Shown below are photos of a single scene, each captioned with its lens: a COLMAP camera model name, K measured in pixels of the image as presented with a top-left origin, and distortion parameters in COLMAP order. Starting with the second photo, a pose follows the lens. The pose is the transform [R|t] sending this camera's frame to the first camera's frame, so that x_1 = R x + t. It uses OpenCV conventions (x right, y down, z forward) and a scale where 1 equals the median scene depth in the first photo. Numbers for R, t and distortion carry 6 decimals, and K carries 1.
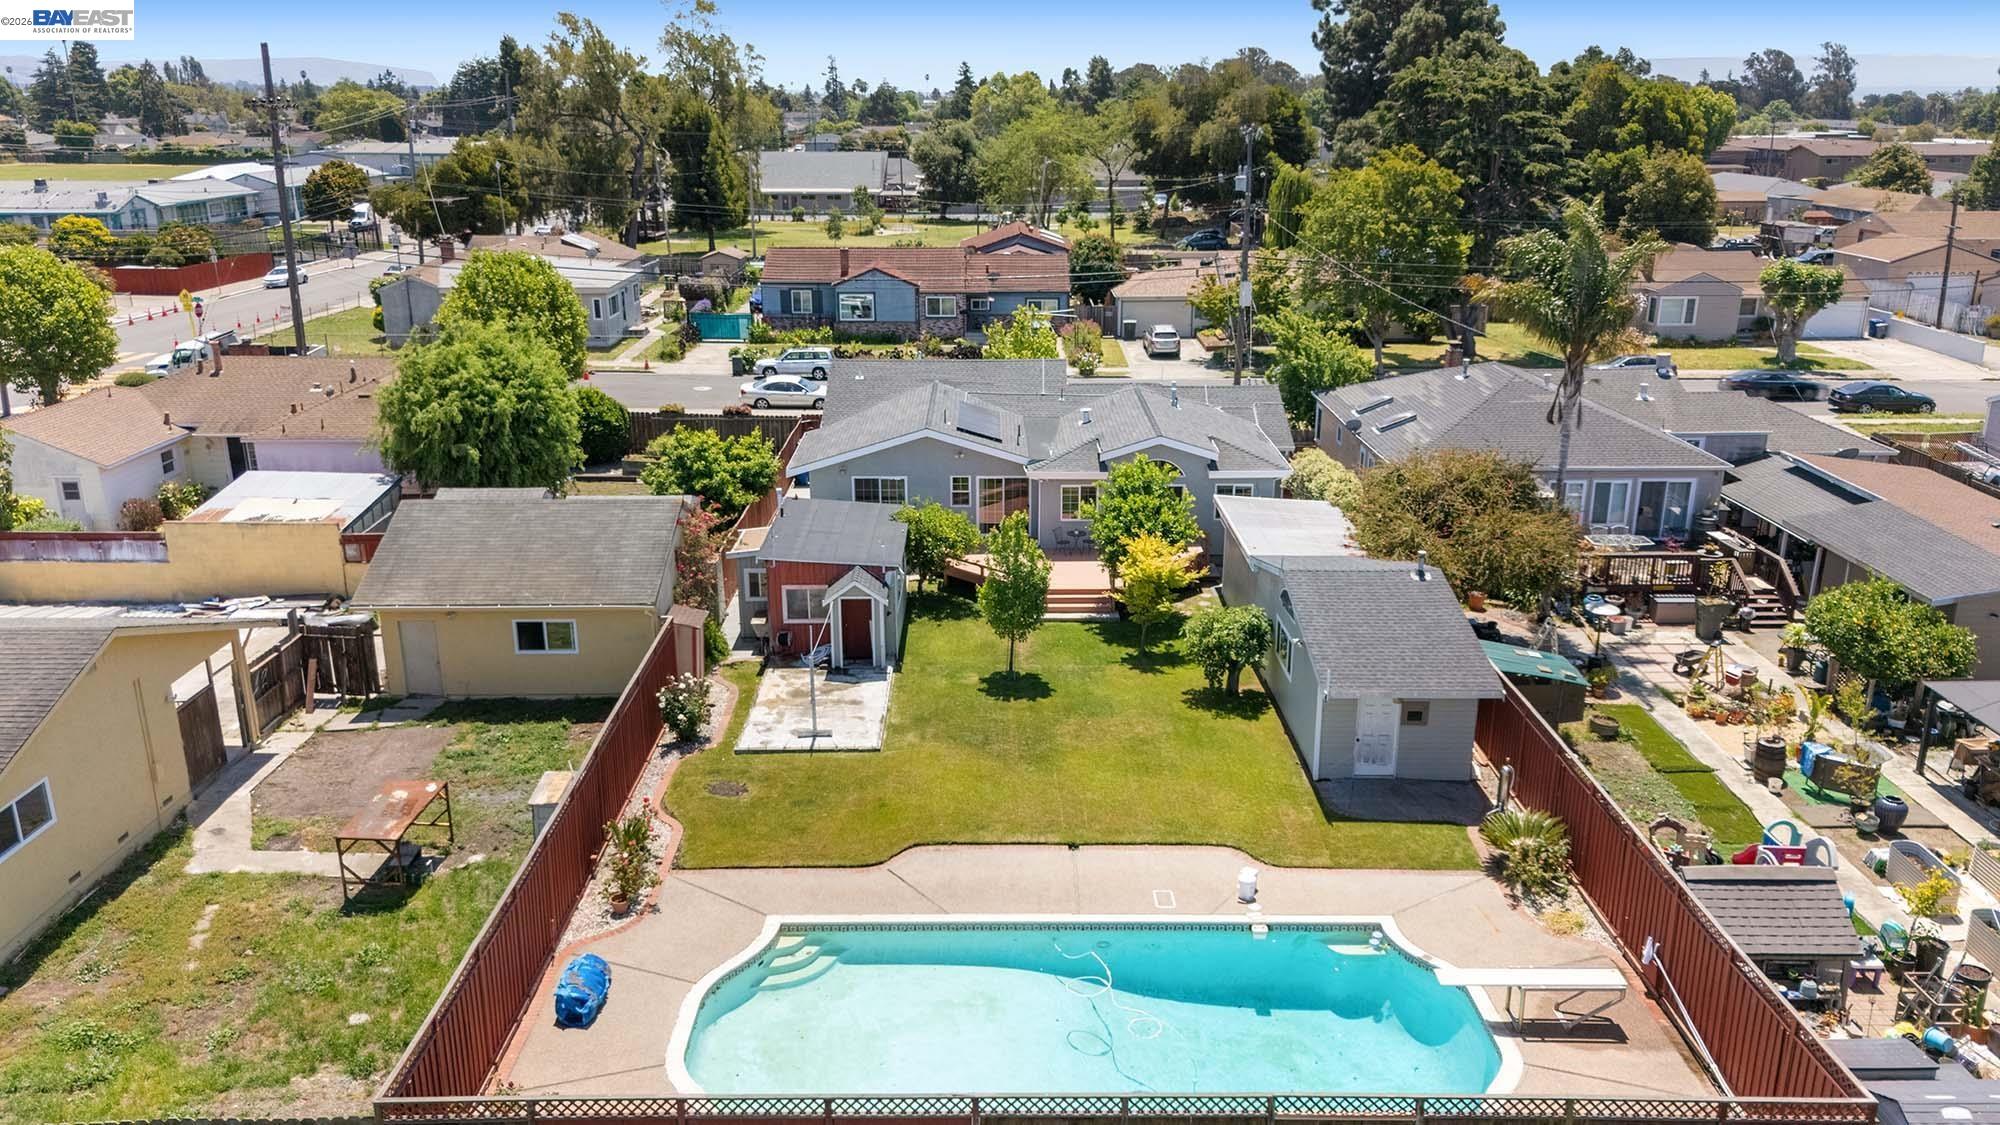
lens RADIAL K [[1473.2, 0, 1001.9], [0, 1473.2, 557.7], [0, 0, 1]] dist [0.067353, -0.068227]
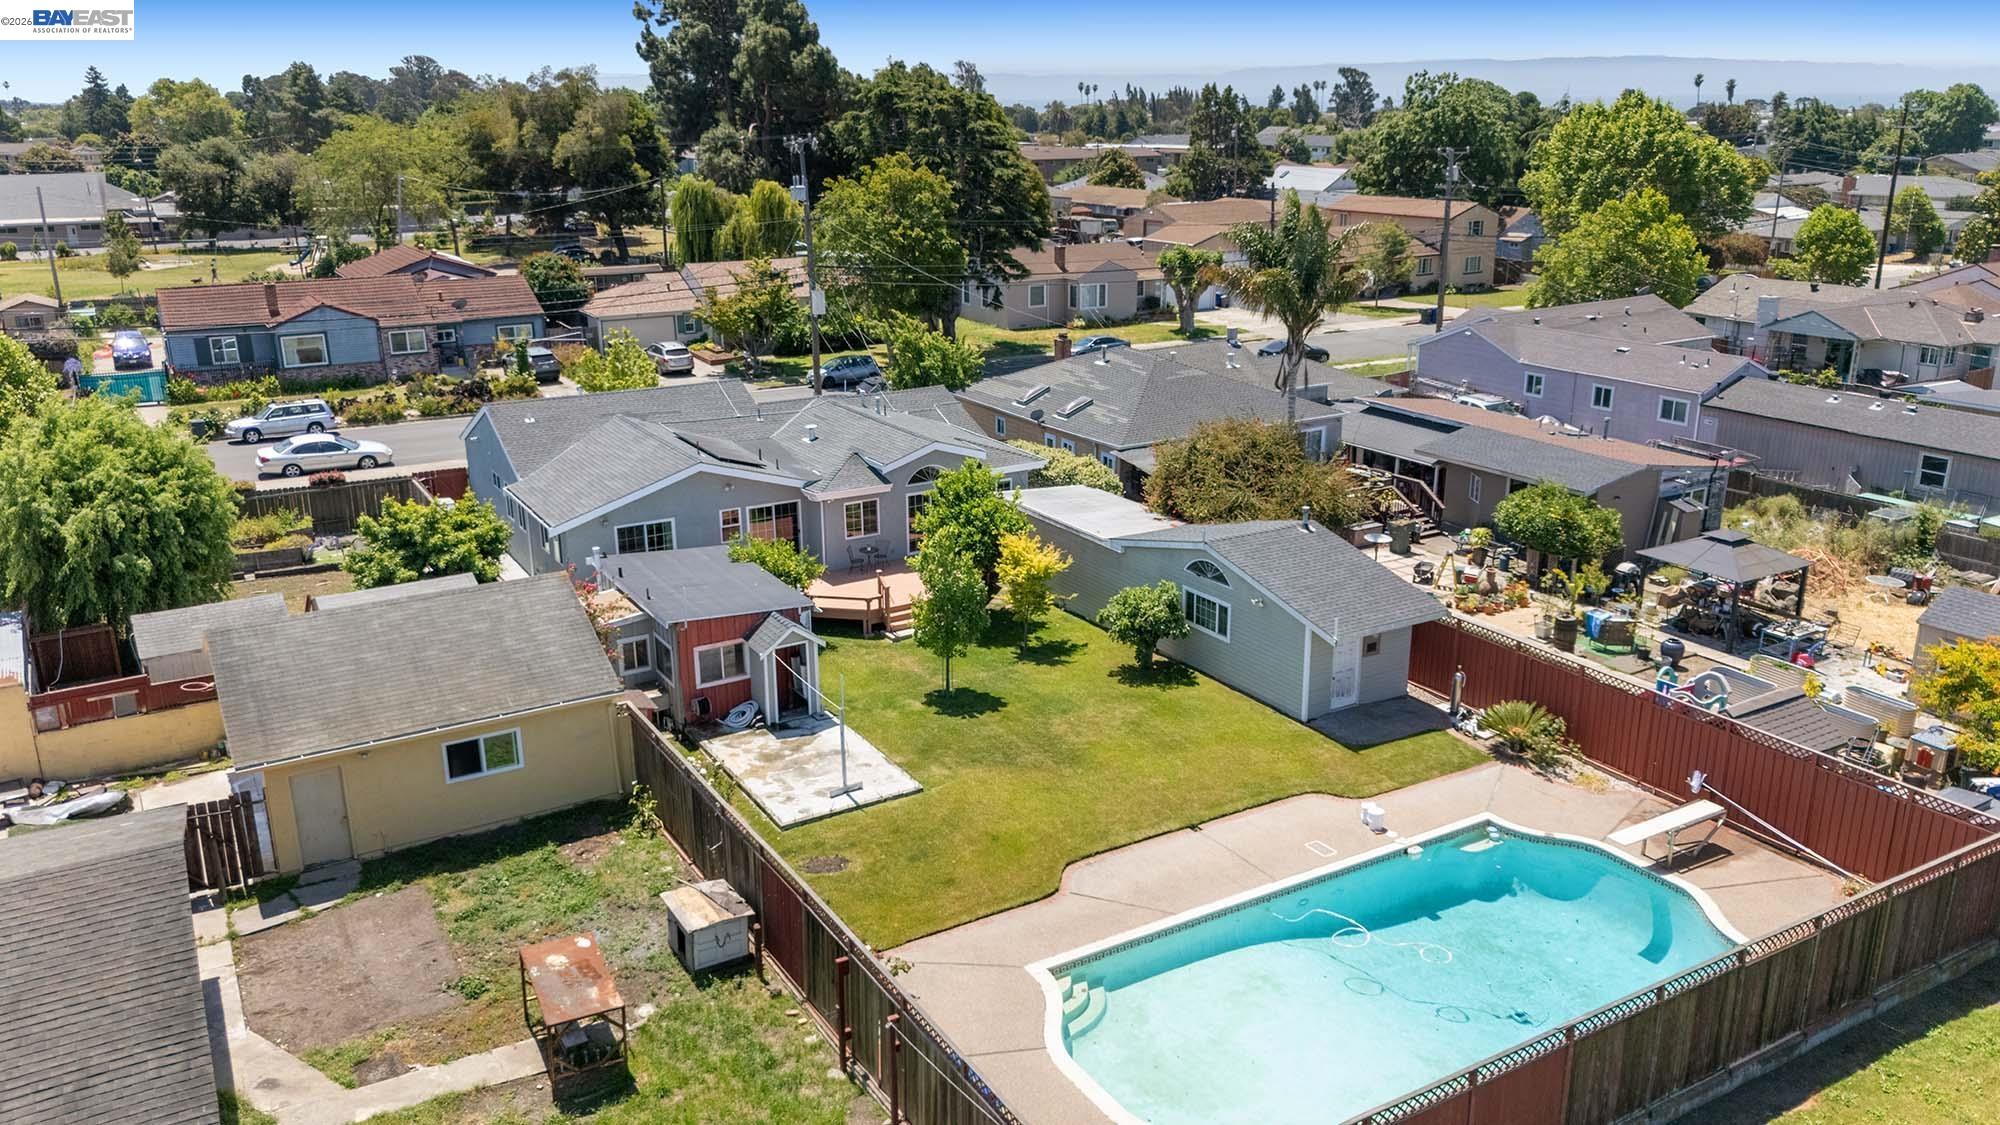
lens RADIAL K [[1473.2, 0, 997.6], [0, 1473.2, 563.4], [0, 0, 1]] dist [0.067353, -0.068227]
pose [[0.861364, -0.155892, 0.483476, -0.343527], [0.157603, 0.986794, 0.037394, -0.030137], [-0.482921, 0.043987, 0.874558, 0.096645]]
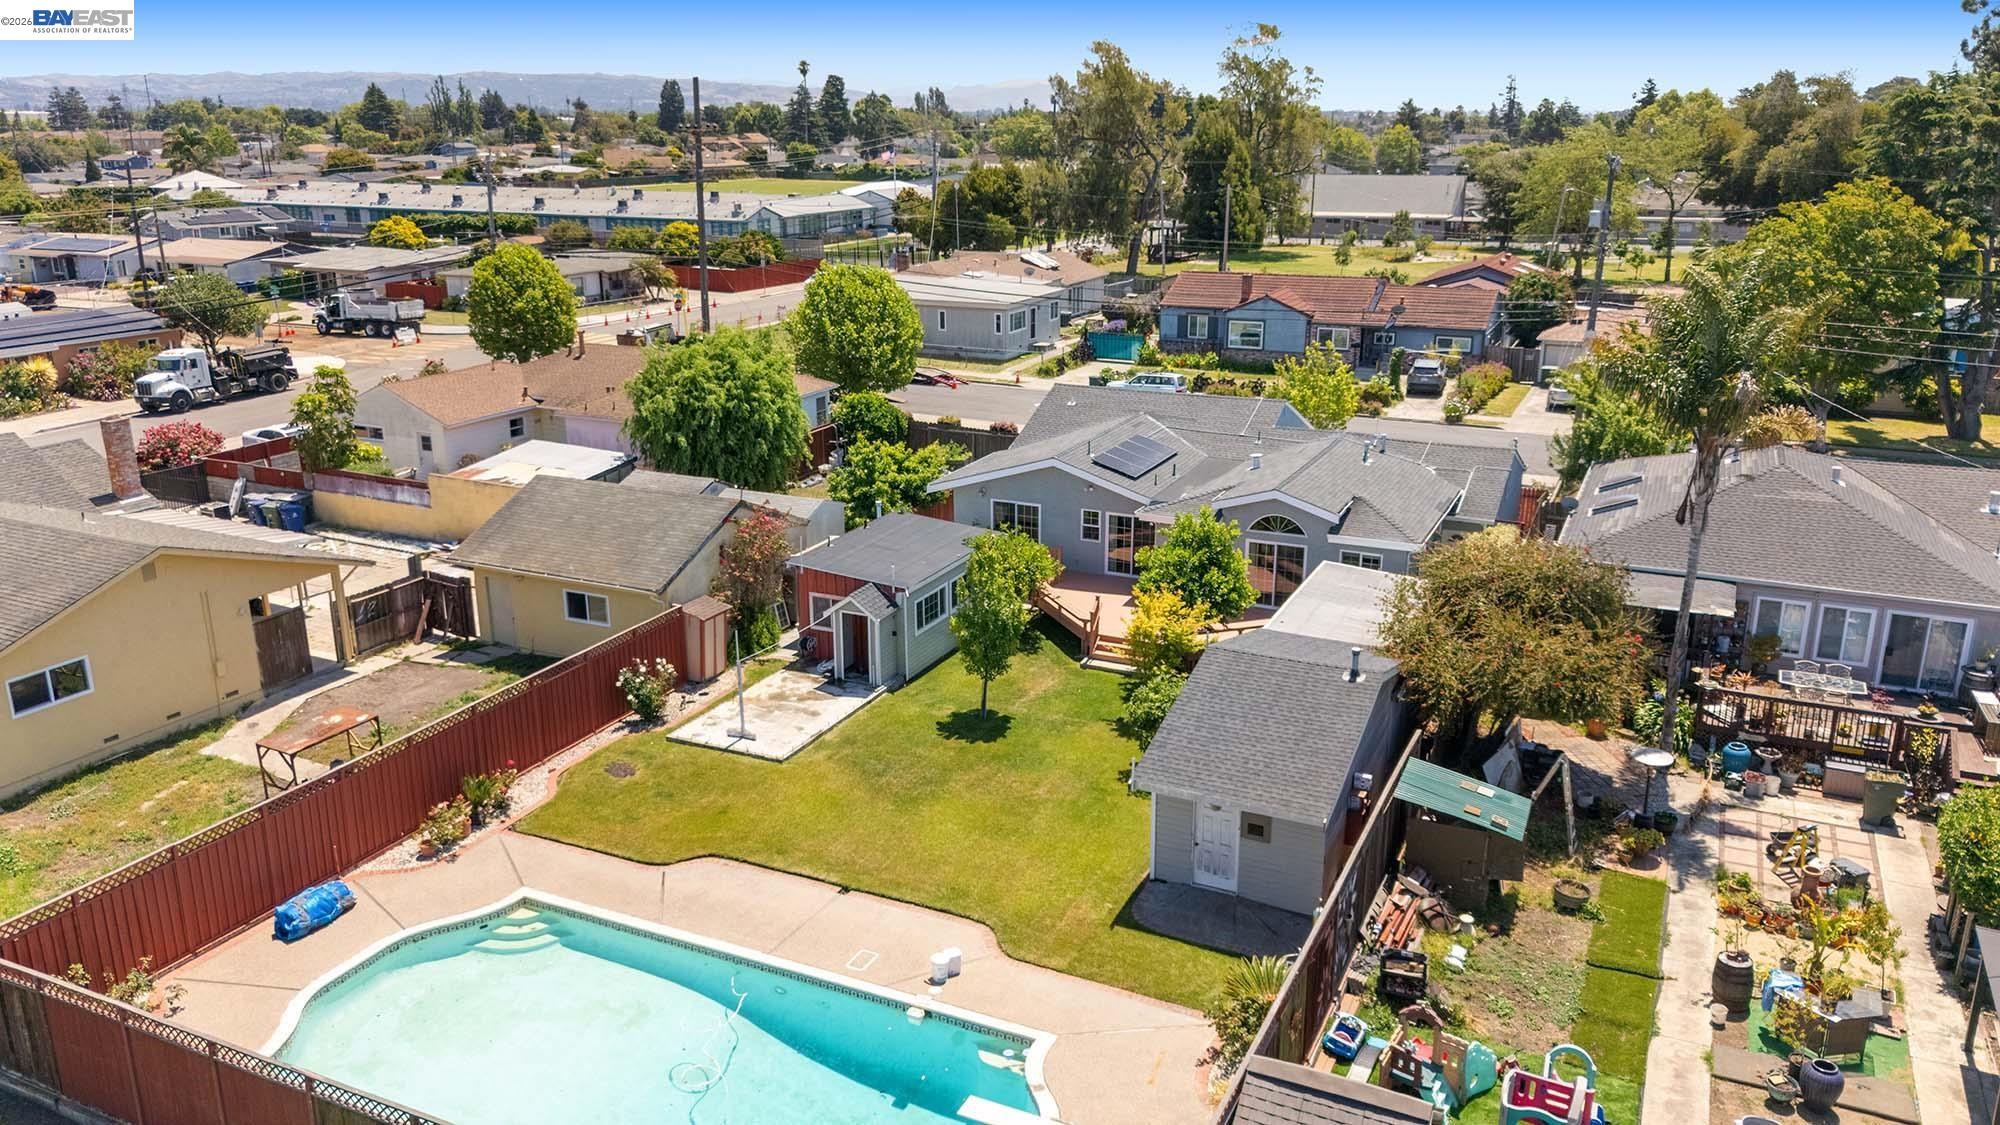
lens RADIAL K [[1473.2, 0, 1005.1], [0, 1473.2, 565.8], [0, 0, 1]] dist [0.067353, -0.068227]
pose [[0.900998, 0.125789, -0.415185, 0.330410], [-0.129379, 0.991401, 0.019599, -0.030986], [0.414081, 0.036057, 0.909526, 0.094442]]
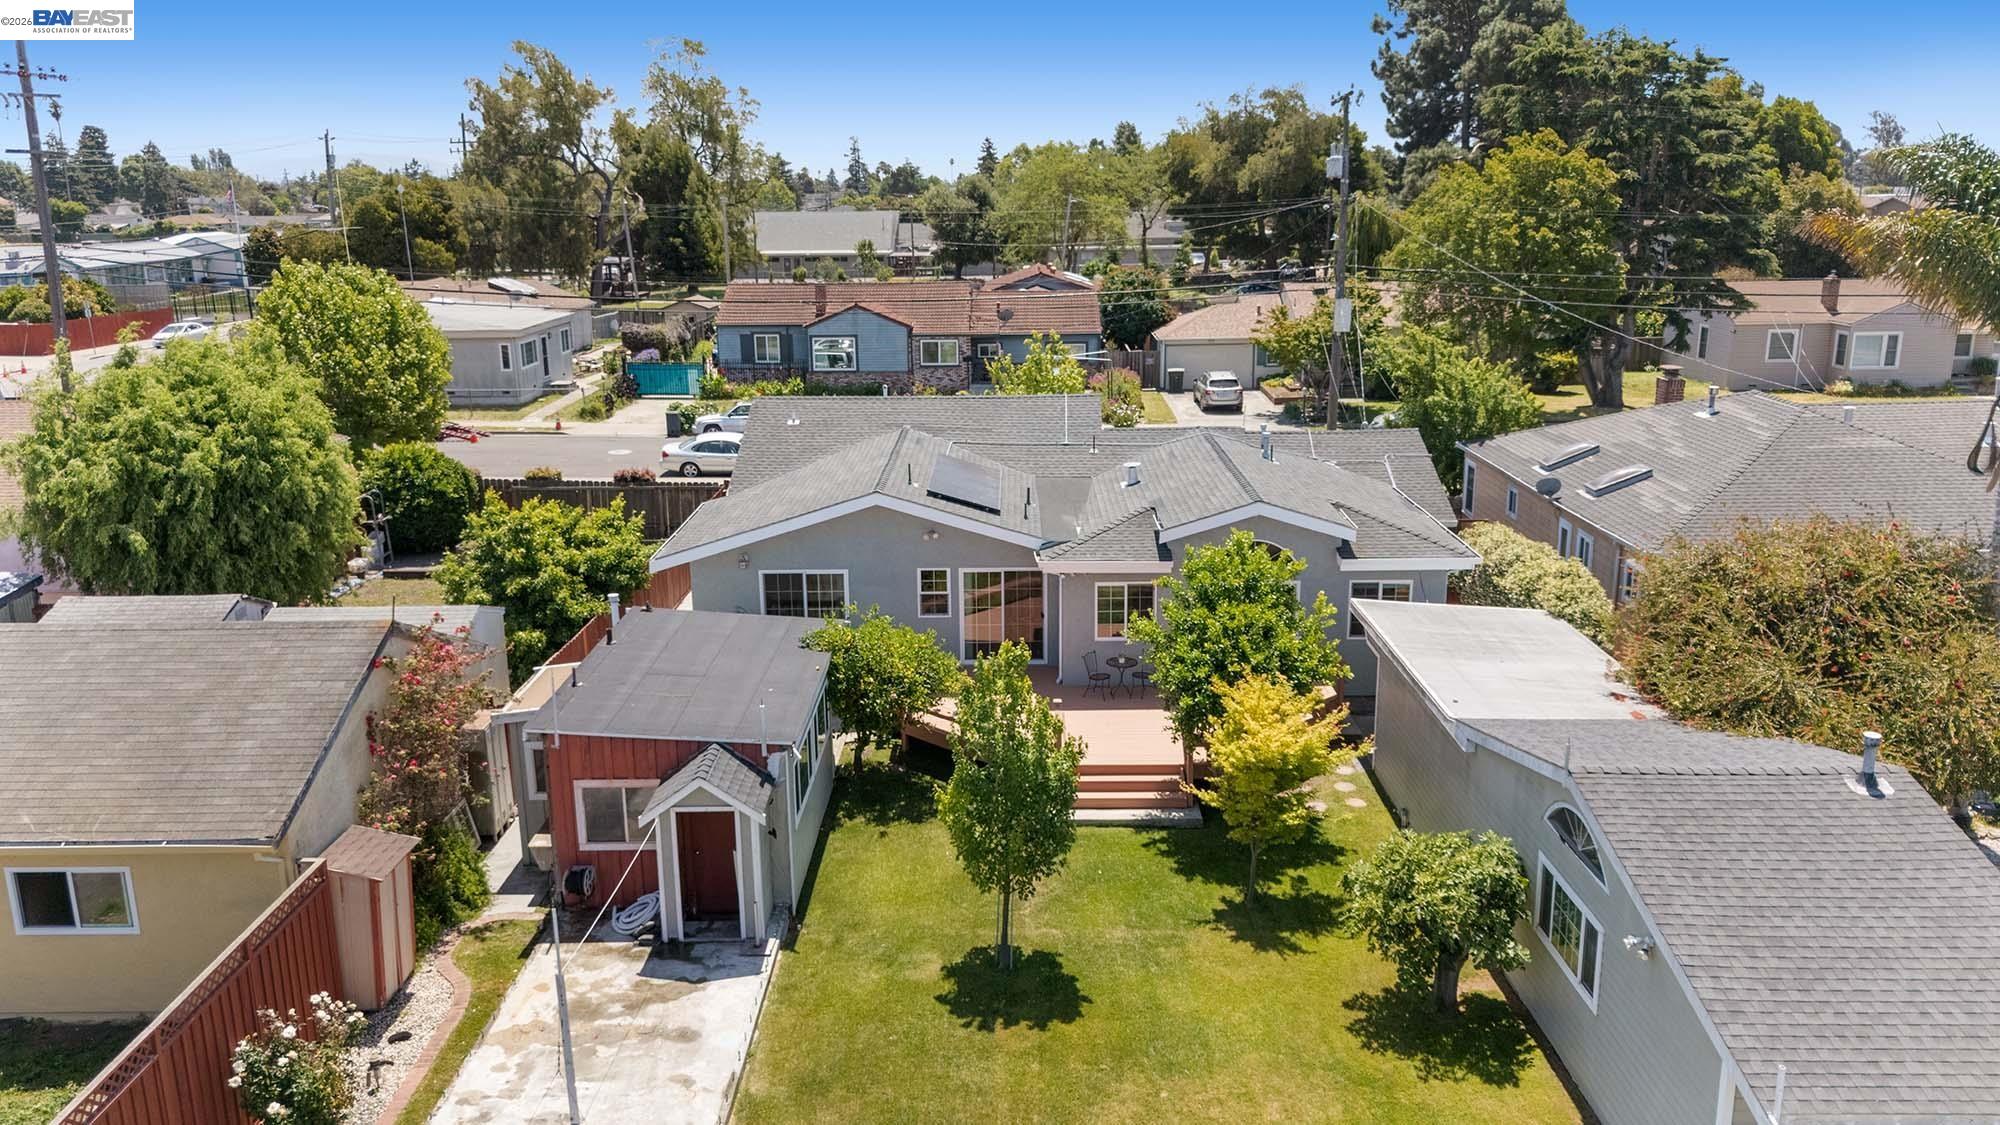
lens RADIAL K [[1473.2, 0, 1005.6], [0, 1473.2, 555.8], [0, 0, 1]] dist [0.067353, -0.068227]
pose [[0.999843, -0.005724, -0.016753, 0.012992], [0.004745, 0.998313, -0.057874, -0.025073], [0.017056, 0.057786, 0.998183, 0.381290]]
